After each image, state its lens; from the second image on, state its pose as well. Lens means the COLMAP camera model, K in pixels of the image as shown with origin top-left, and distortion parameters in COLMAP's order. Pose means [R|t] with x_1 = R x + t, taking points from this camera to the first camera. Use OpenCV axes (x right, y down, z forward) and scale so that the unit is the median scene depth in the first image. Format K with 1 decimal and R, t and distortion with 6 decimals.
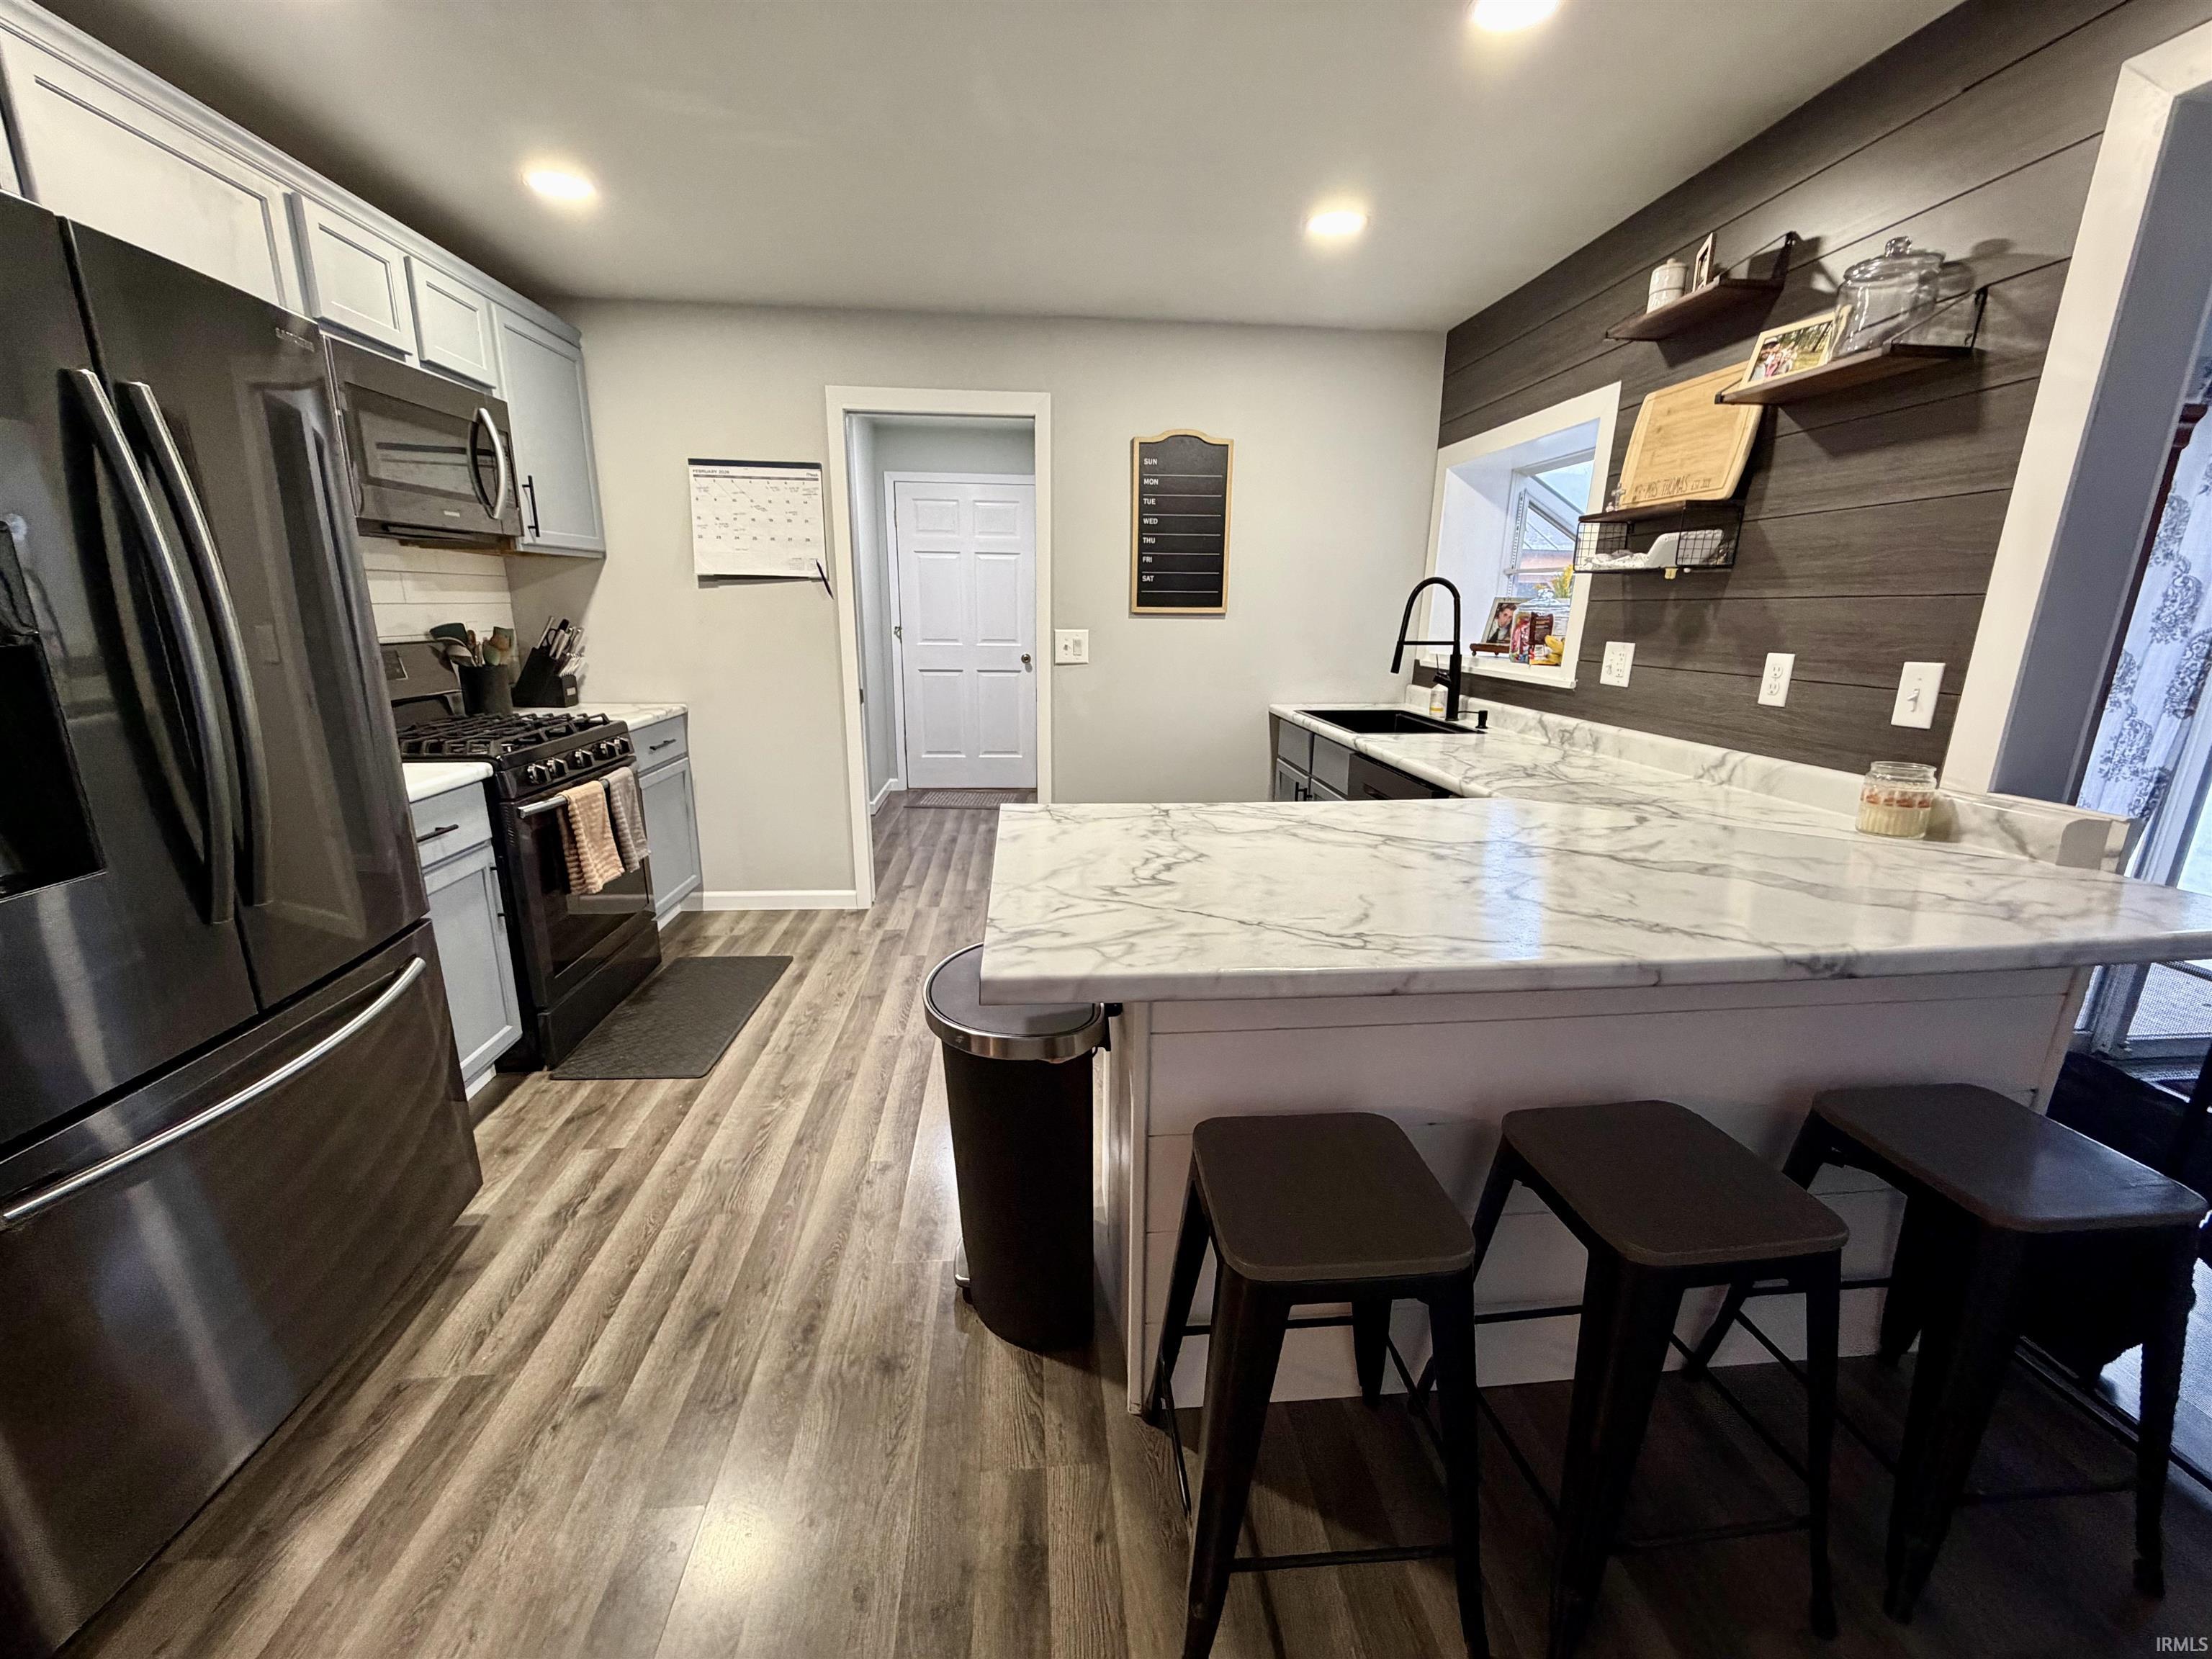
lens RADIAL K [[888.9, 0, 1097.6], [0, 888.9, 829.2], [0, 0, 1]] dist [0.002274, -0.000310]
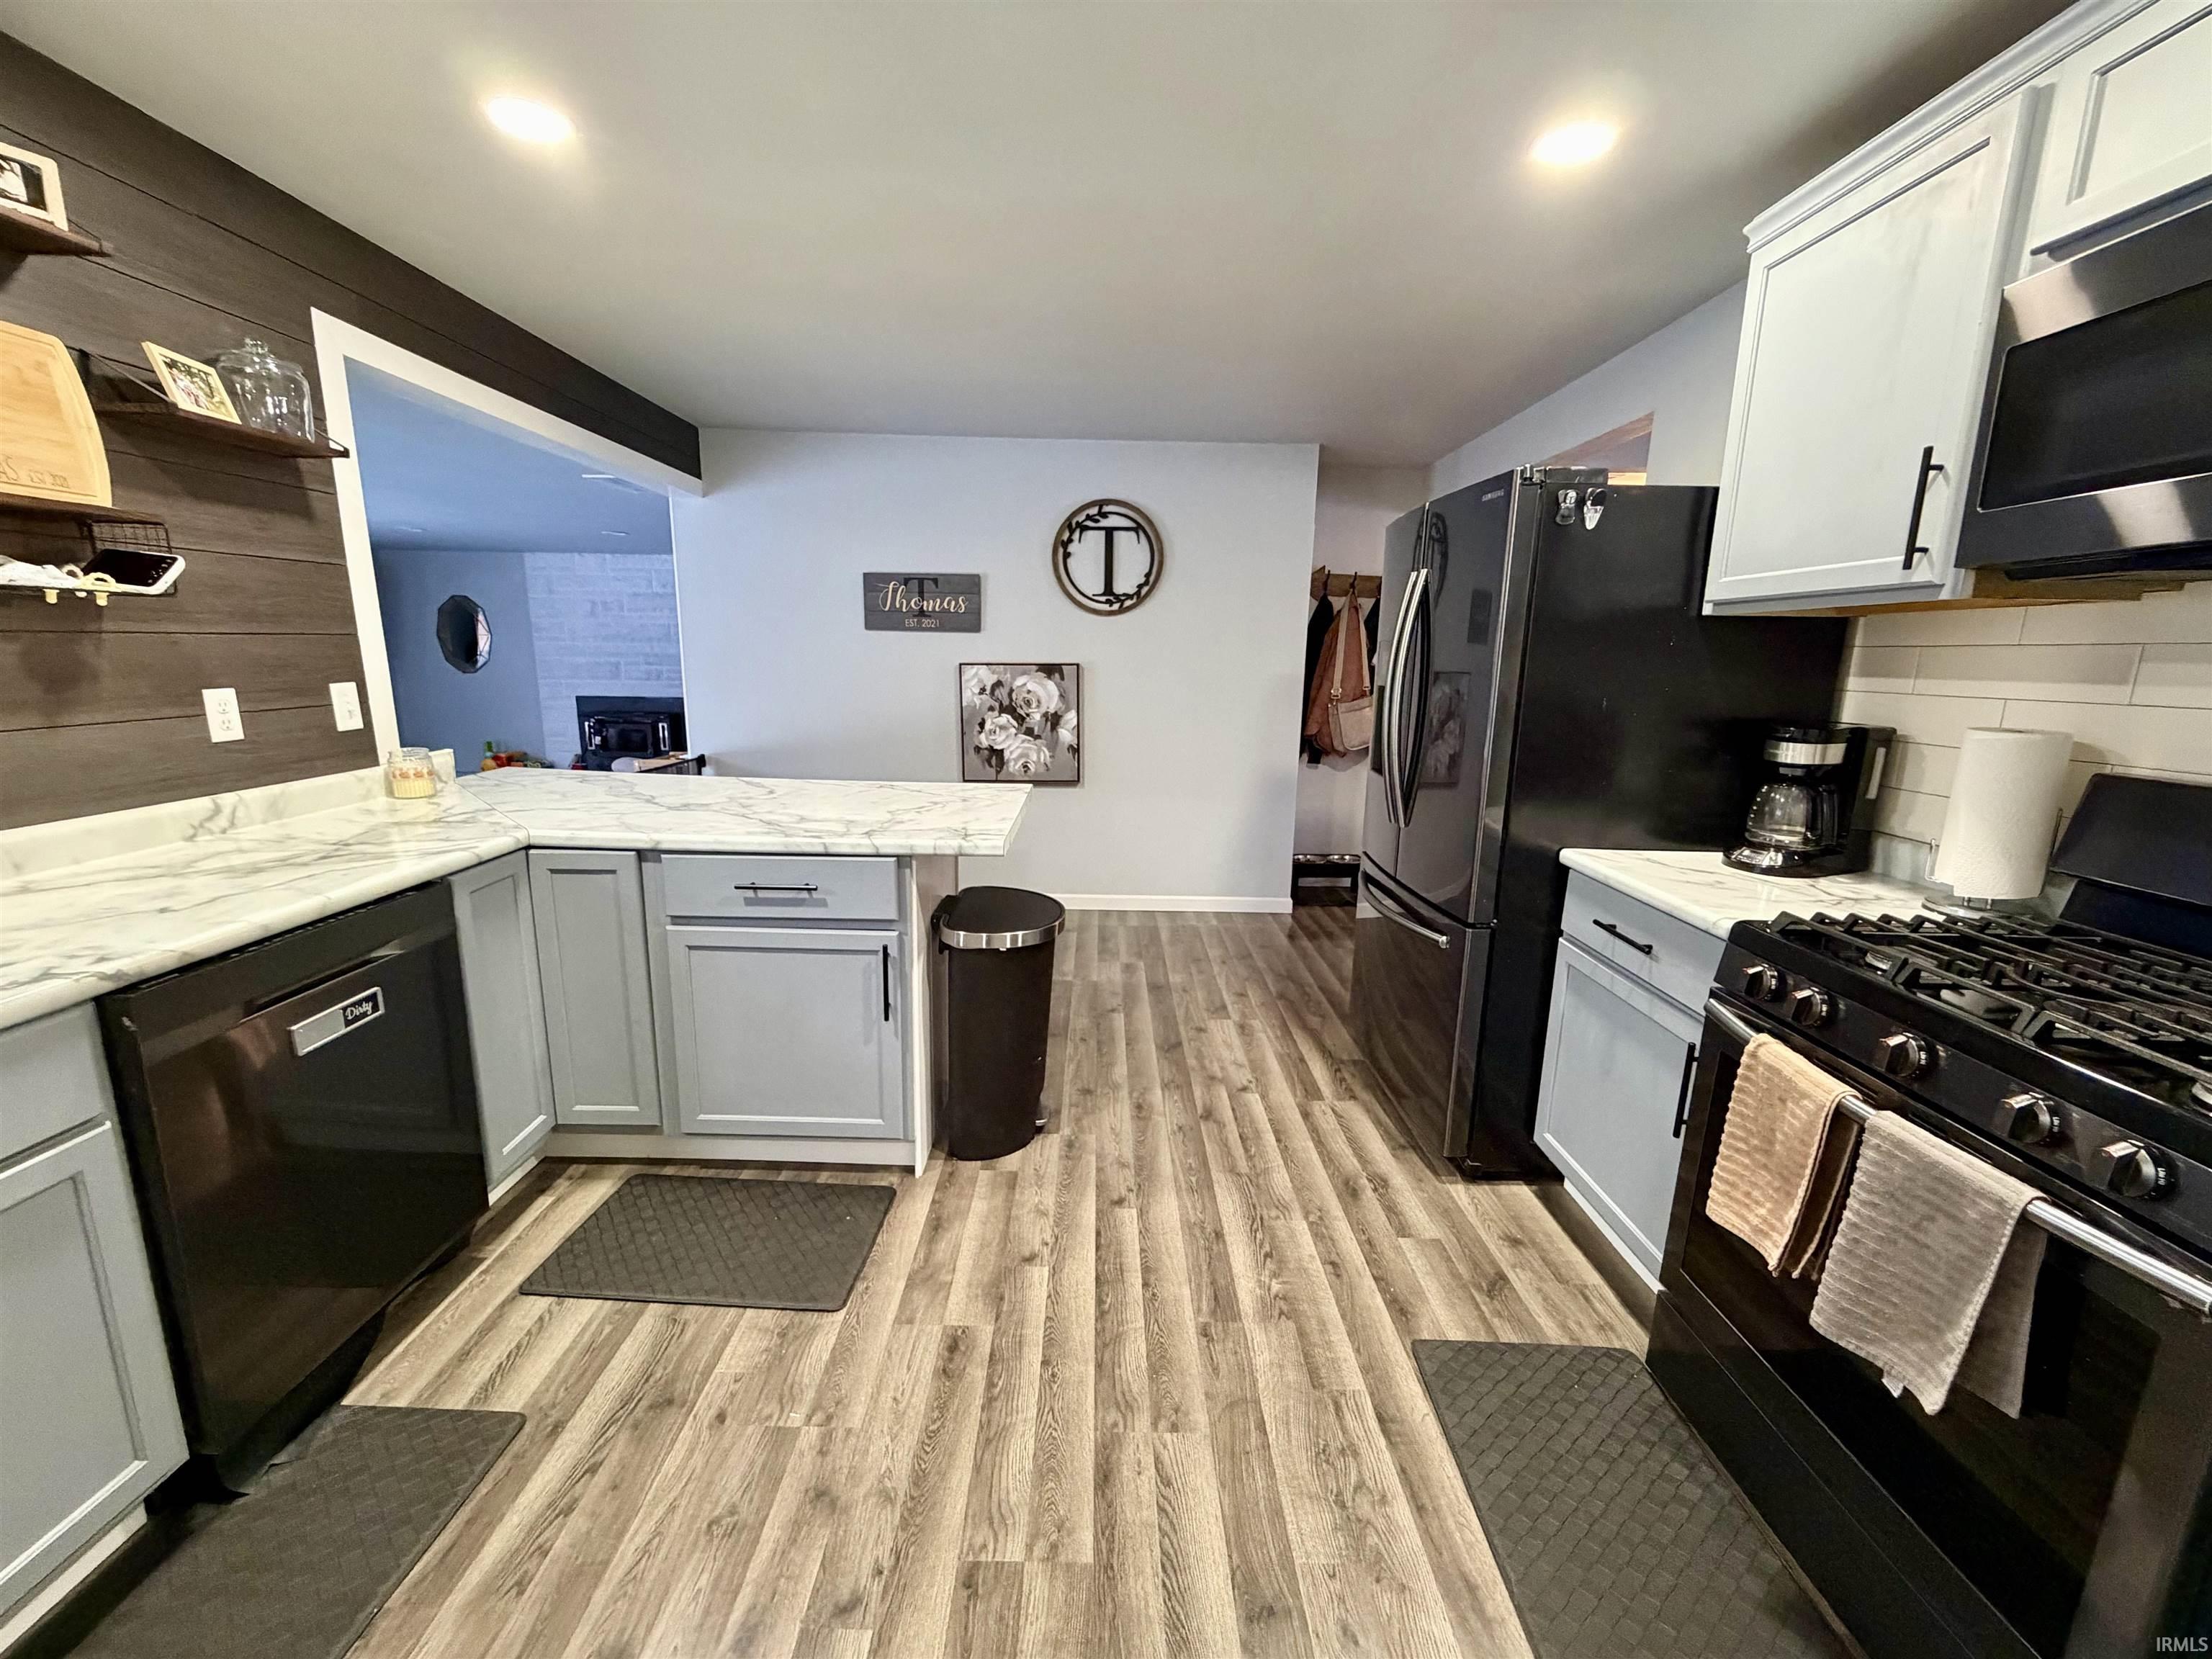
lens RADIAL K [[888.9, 0, 1097.5], [0, 888.9, 827.6], [0, 0, 1]] dist [0.002274, -0.000310]
pose [[-0.996120, -0.045131, 0.075555, -0.251488], [-0.008297, 0.902835, 0.429908, -0.426457], [-0.087616, 0.427613, -0.899706, 1.621113]]
